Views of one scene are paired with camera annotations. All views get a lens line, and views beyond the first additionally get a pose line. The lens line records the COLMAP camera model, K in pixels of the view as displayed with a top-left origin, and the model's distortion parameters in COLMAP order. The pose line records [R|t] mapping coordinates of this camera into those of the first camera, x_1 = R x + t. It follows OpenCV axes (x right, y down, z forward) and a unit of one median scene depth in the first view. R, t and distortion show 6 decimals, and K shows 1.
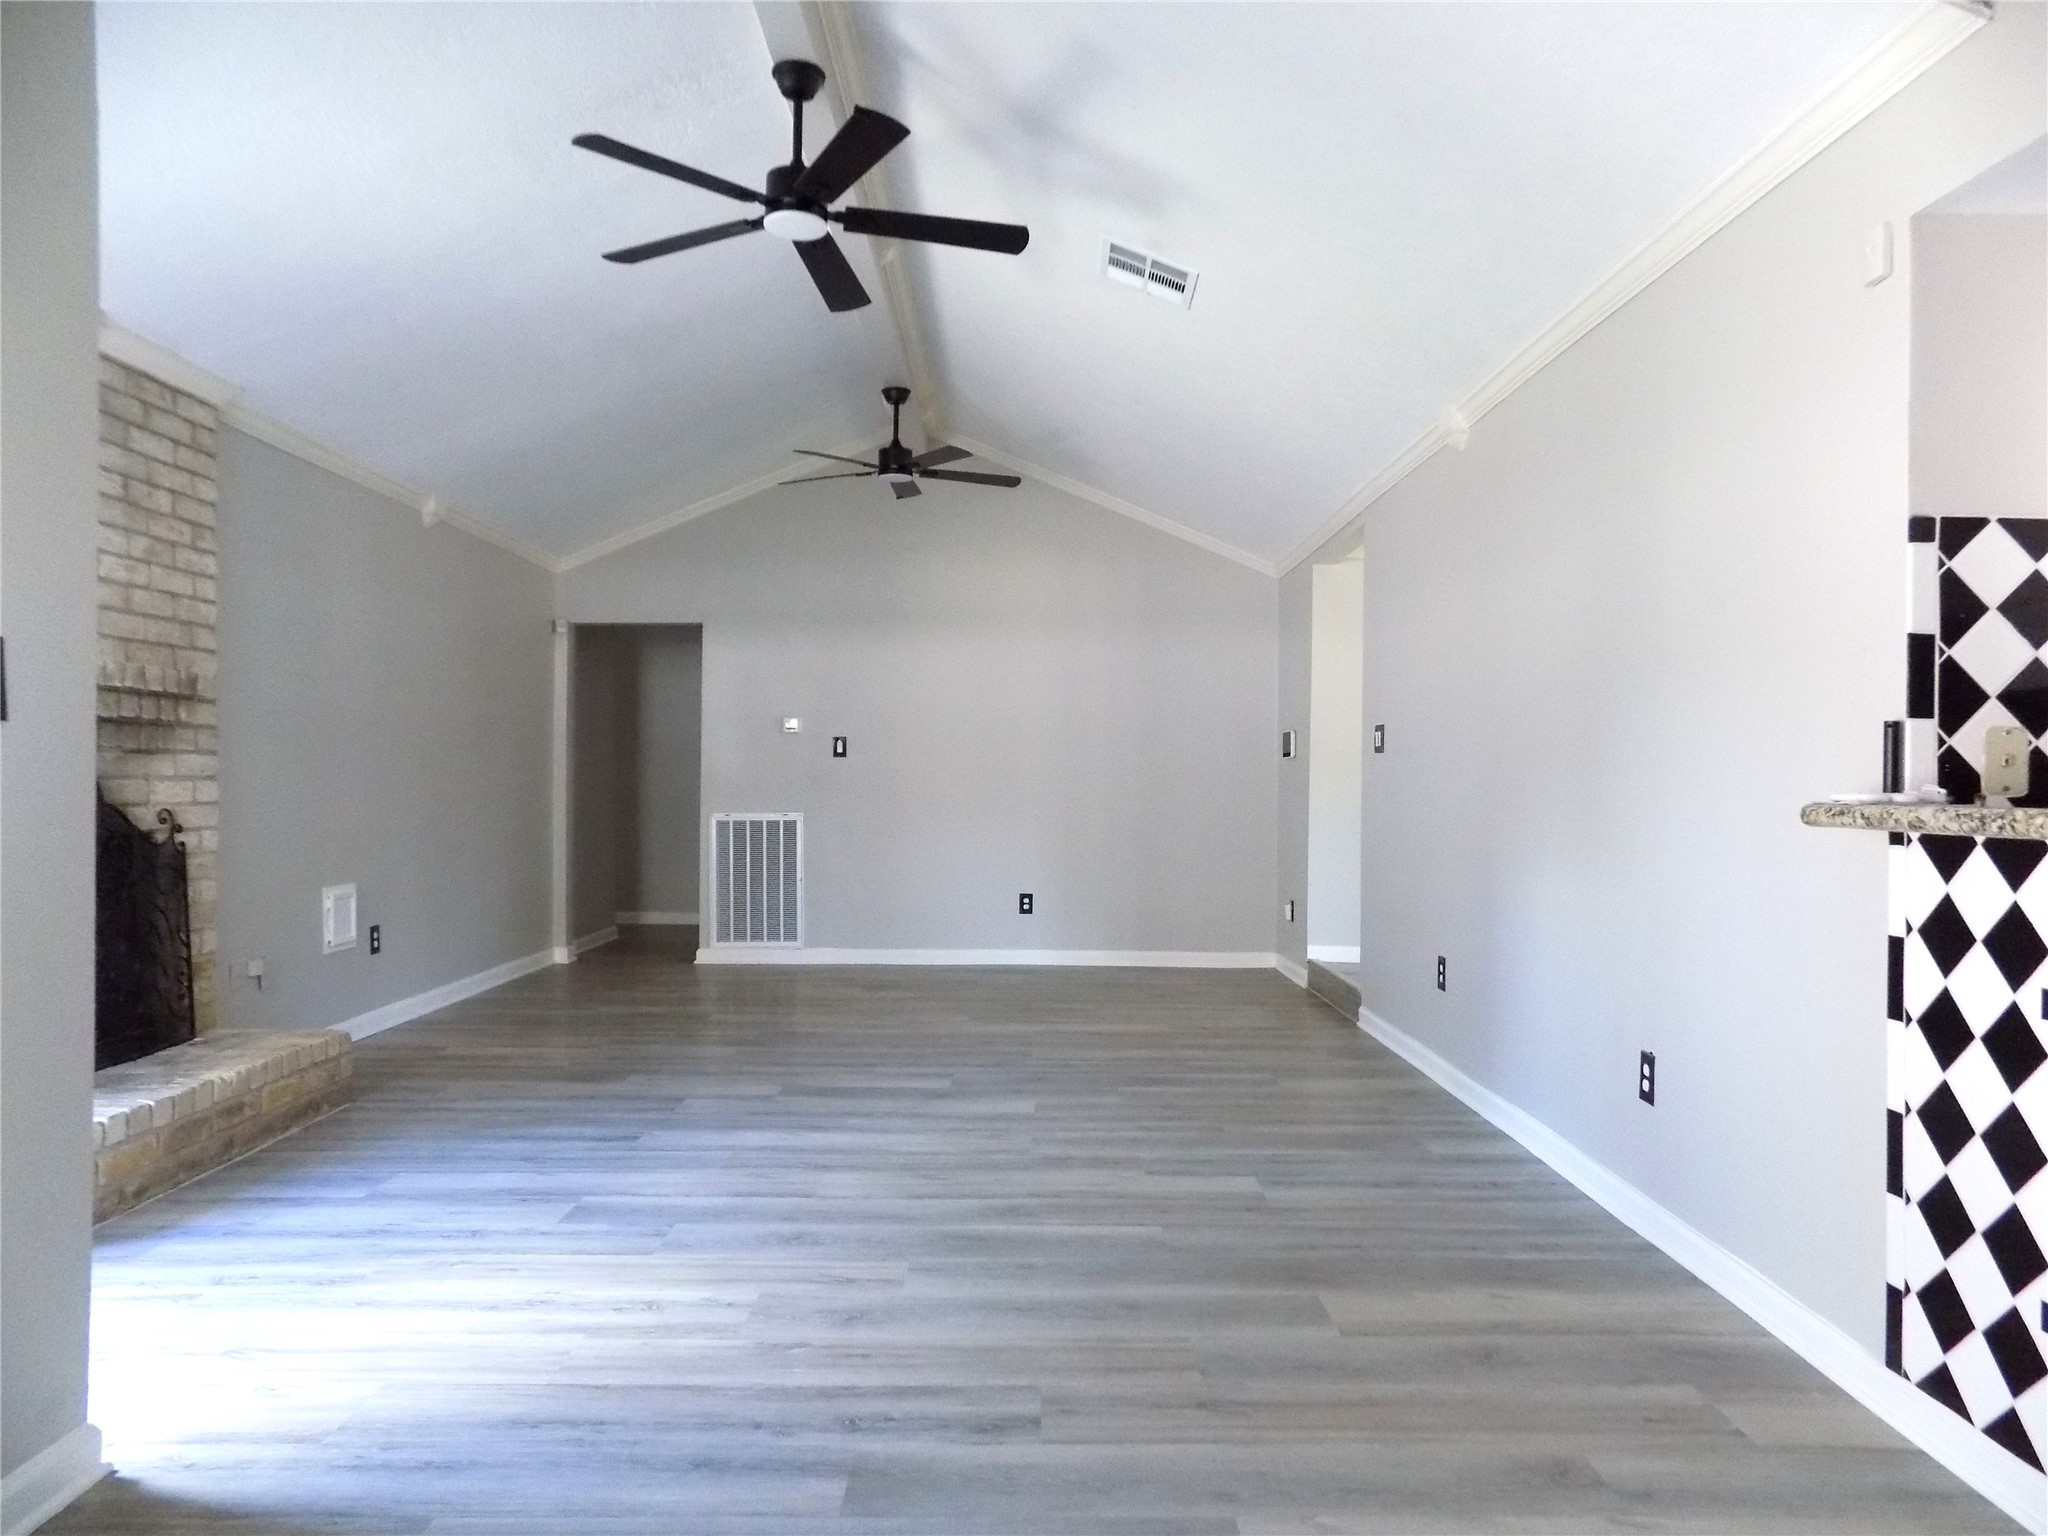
lens RADIAL K [[1405.8, 0, 1030.2], [0, 1405.8, 775.3], [0, 0, 1]] dist [-0.064378, 0.072679]
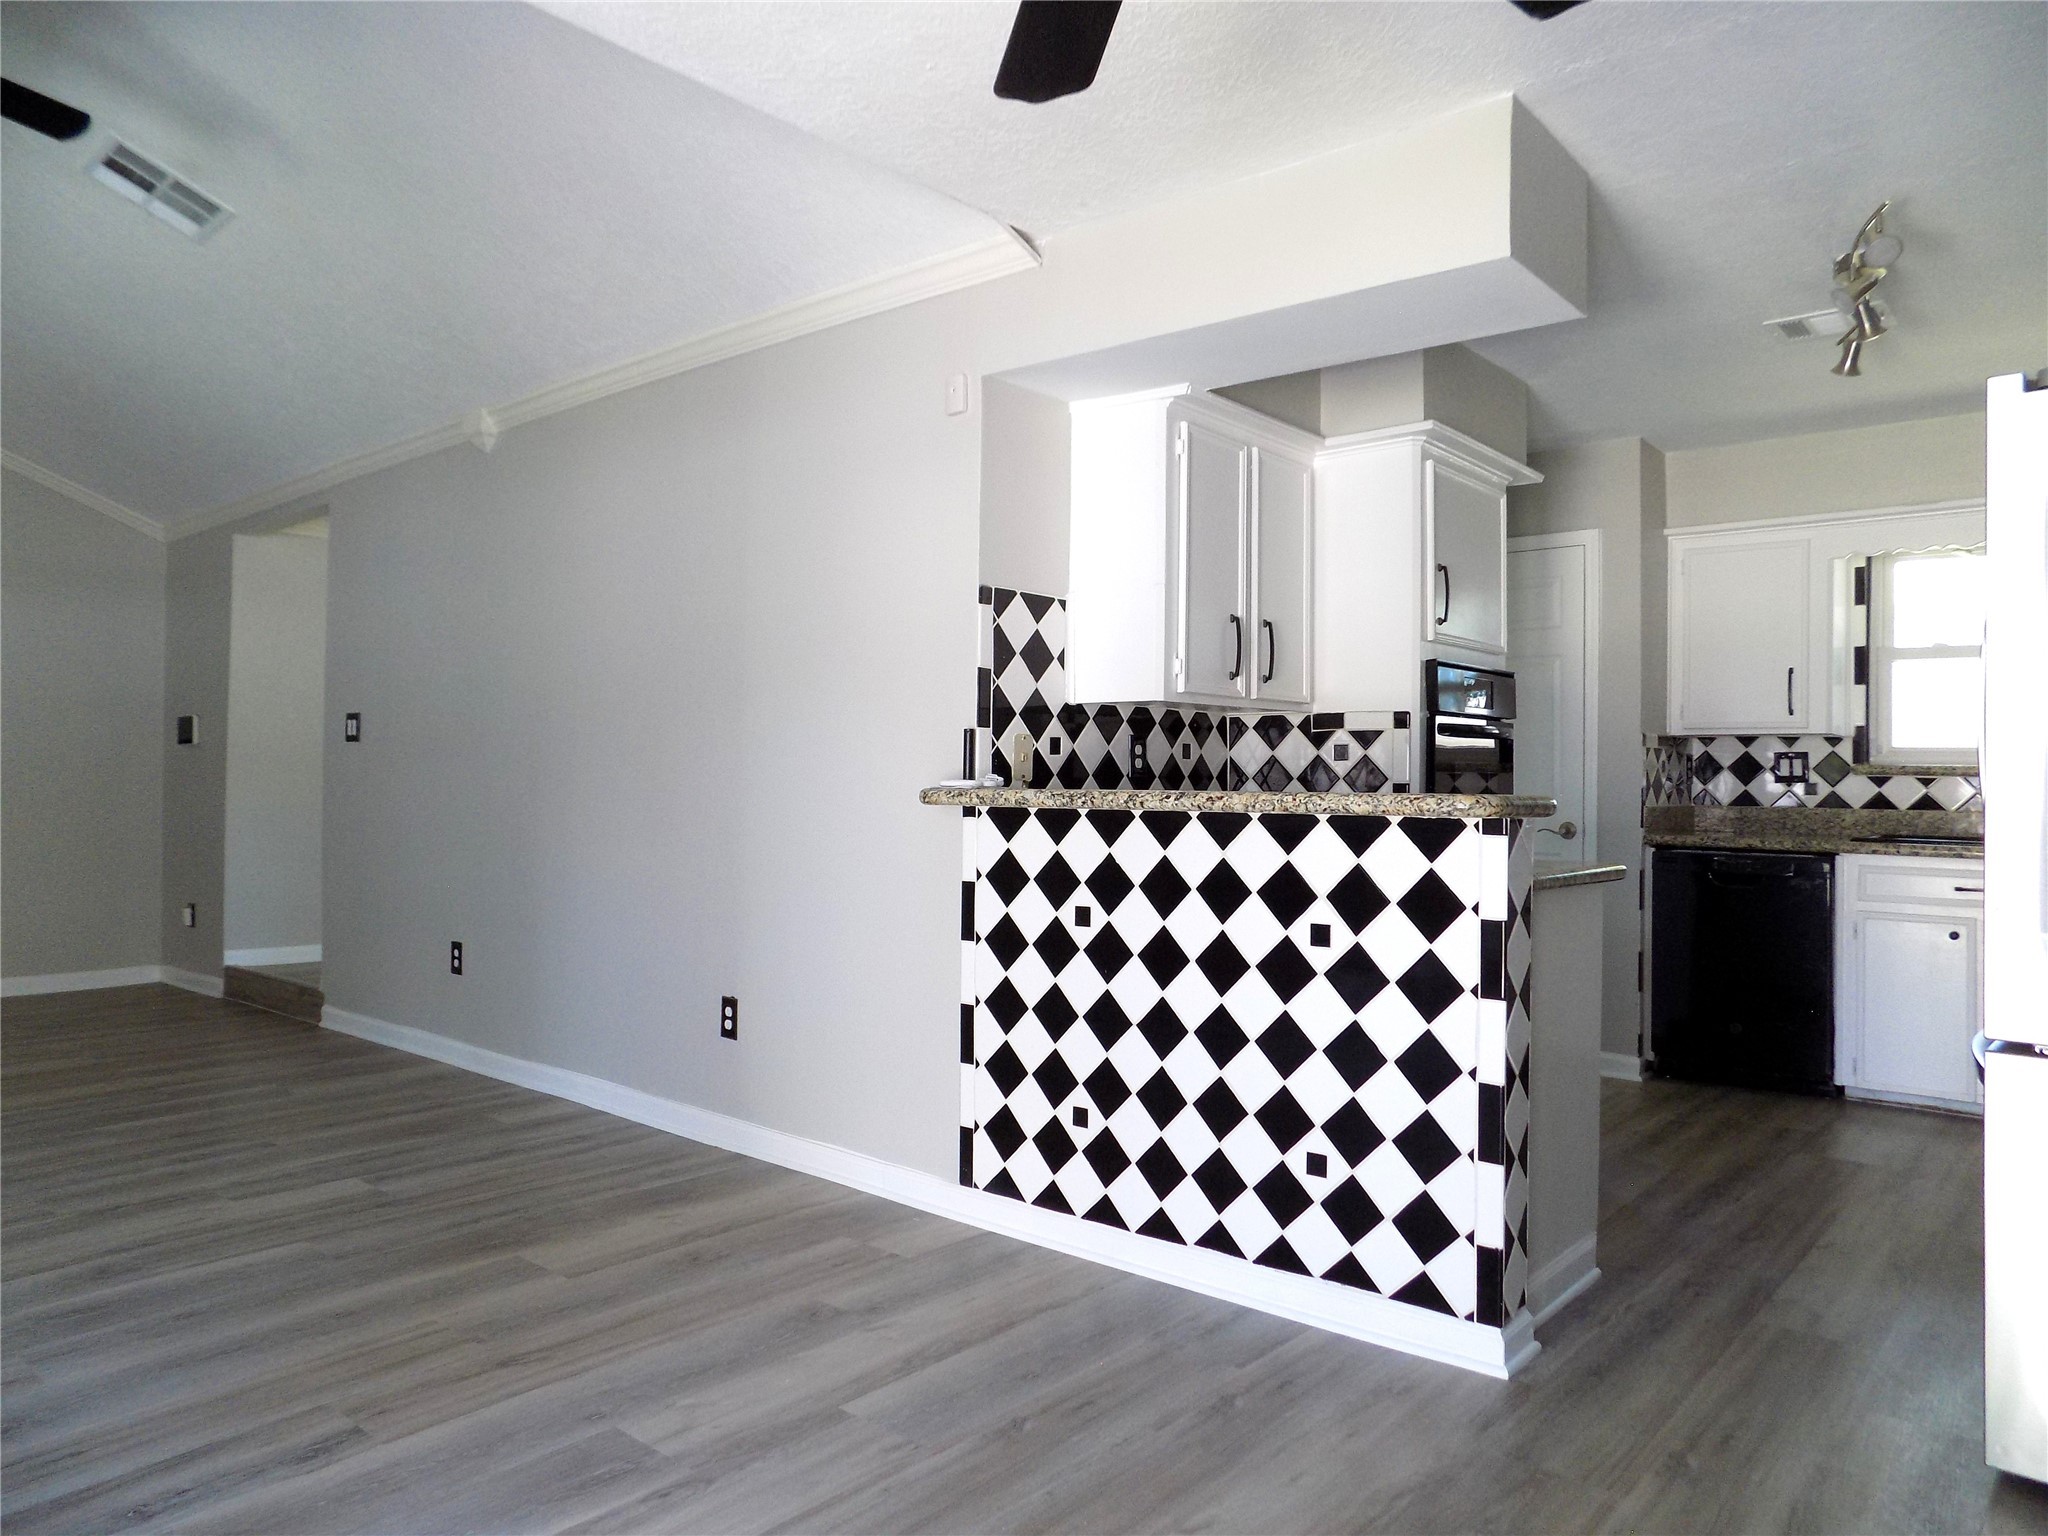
lens RADIAL K [[1405.8, 0, 1054.7], [0, 1405.8, 793.3], [0, 0, 1]] dist [-0.064378, 0.072679]
pose [[0.647991, -0.013858, 0.761522, -0.248220], [-0.002358, 0.999793, 0.020201, -0.001755], [-0.761644, -0.014886, 0.647825, 0.003363]]
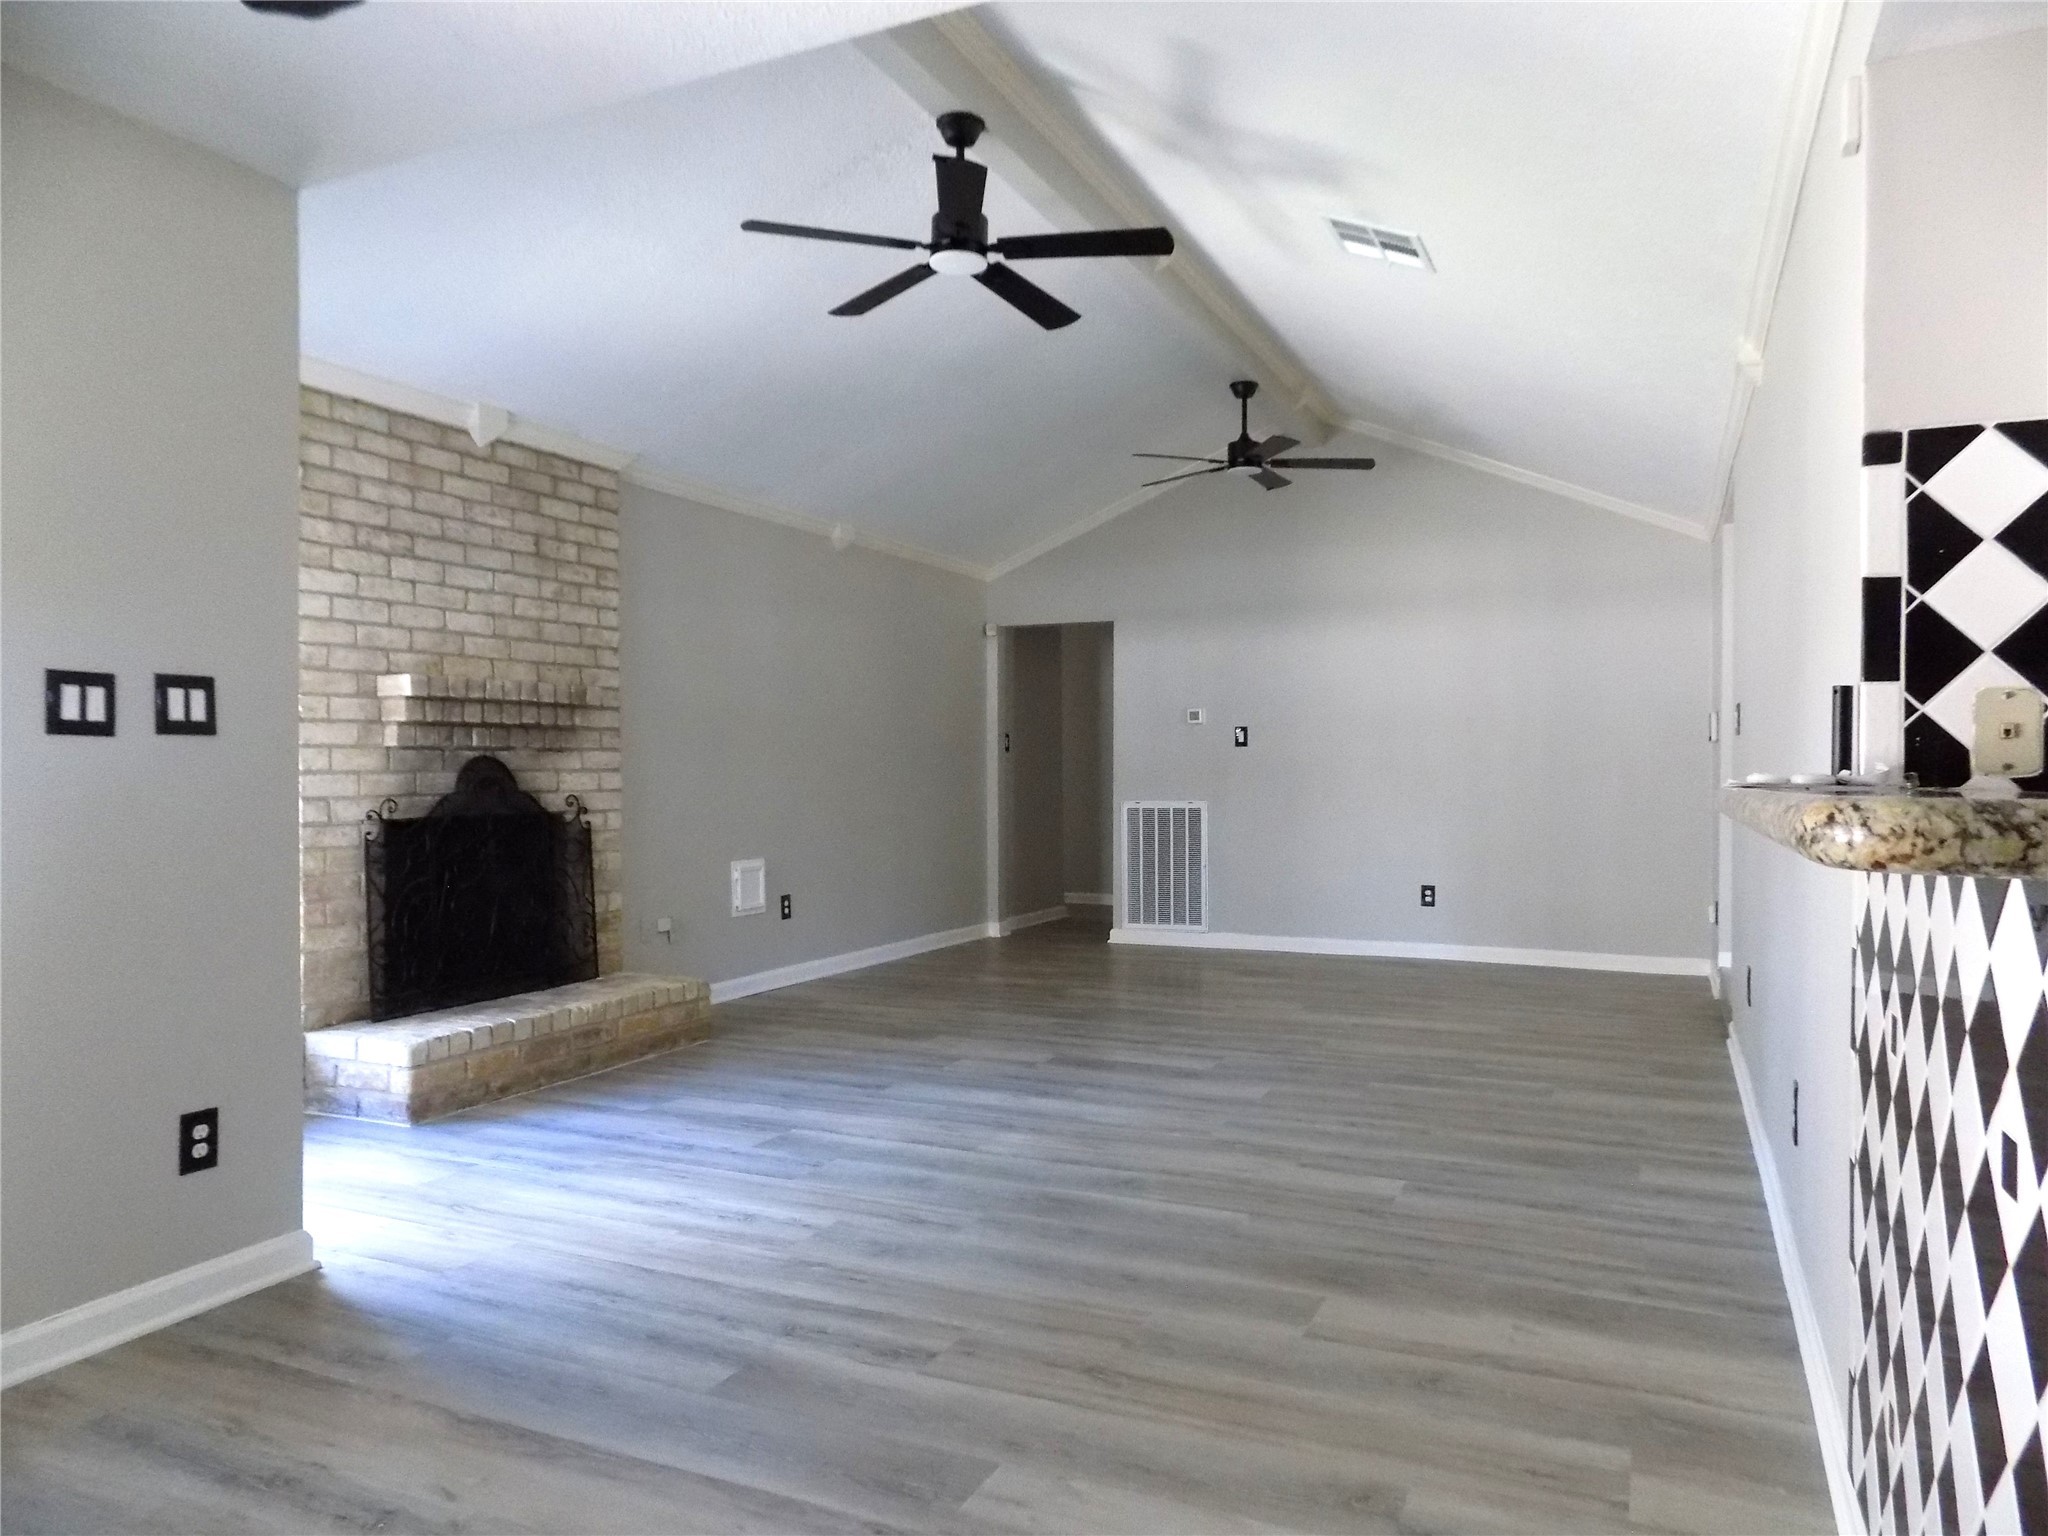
lens RADIAL K [[1405.8, 0, 1027.2], [0, 1405.8, 764.7], [0, 0, 1]] dist [-0.064378, 0.072679]
pose [[0.902789, -0.008548, -0.430000, 0.328447], [0.008188, 0.999963, -0.002688, 0.003687], [0.430007, -0.001094, 0.902825, 0.029502]]
